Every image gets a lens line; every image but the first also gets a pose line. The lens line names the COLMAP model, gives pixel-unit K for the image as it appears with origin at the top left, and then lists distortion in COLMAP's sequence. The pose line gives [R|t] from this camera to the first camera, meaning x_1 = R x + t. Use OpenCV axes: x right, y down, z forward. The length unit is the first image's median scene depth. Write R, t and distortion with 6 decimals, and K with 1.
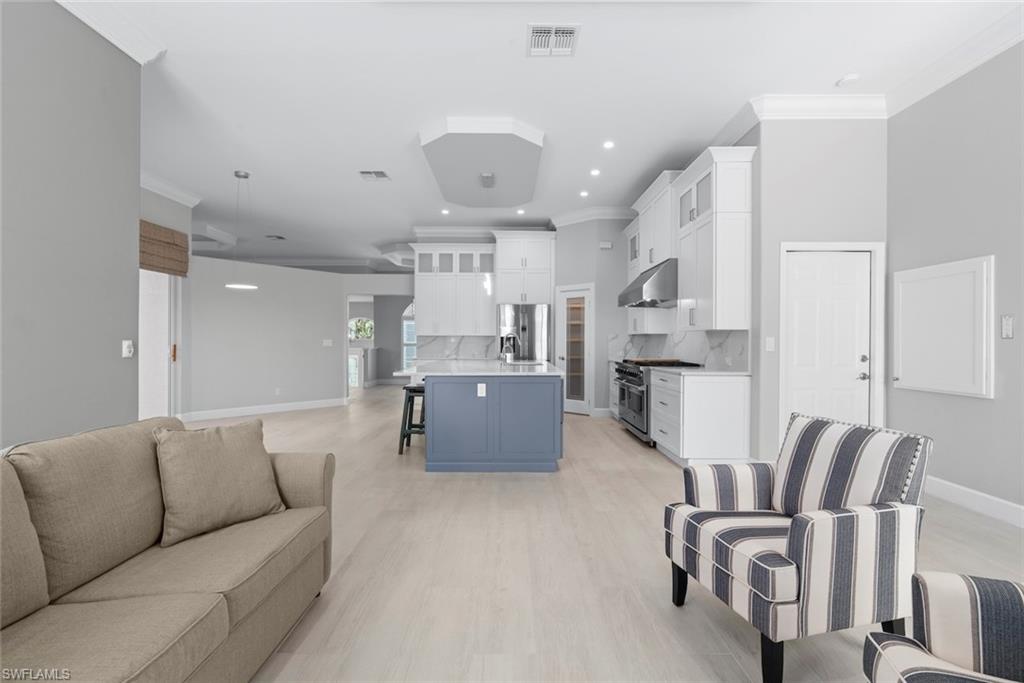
lens RADIAL K [[475.9, 0, 513.1], [0, 475.9, 342.2], [0, 0, 1]] dist [0.002526, 0.000200]
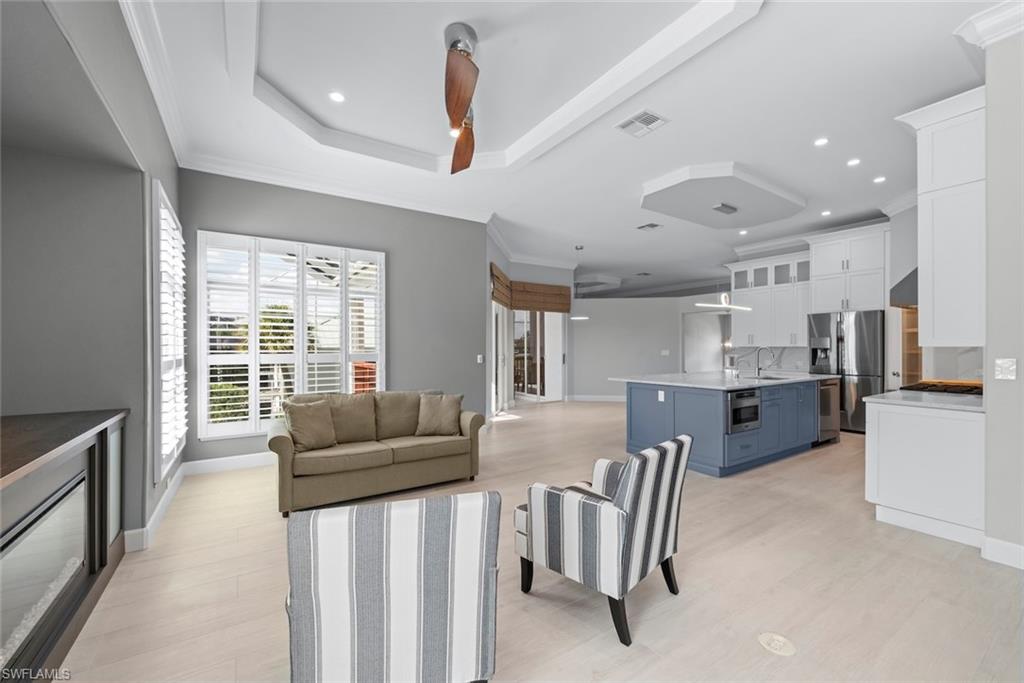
lens RADIAL K [[420.5, 0, 512.2], [0, 420.5, 345.7], [0, 0, 1]] dist [0.002098, 0.000059]
pose [[0.536832, -0.006110, -0.843667, 0.402094], [0.005247, 0.999979, -0.003903, -0.017916], [0.843673, -0.002332, 0.536852, 0.049594]]
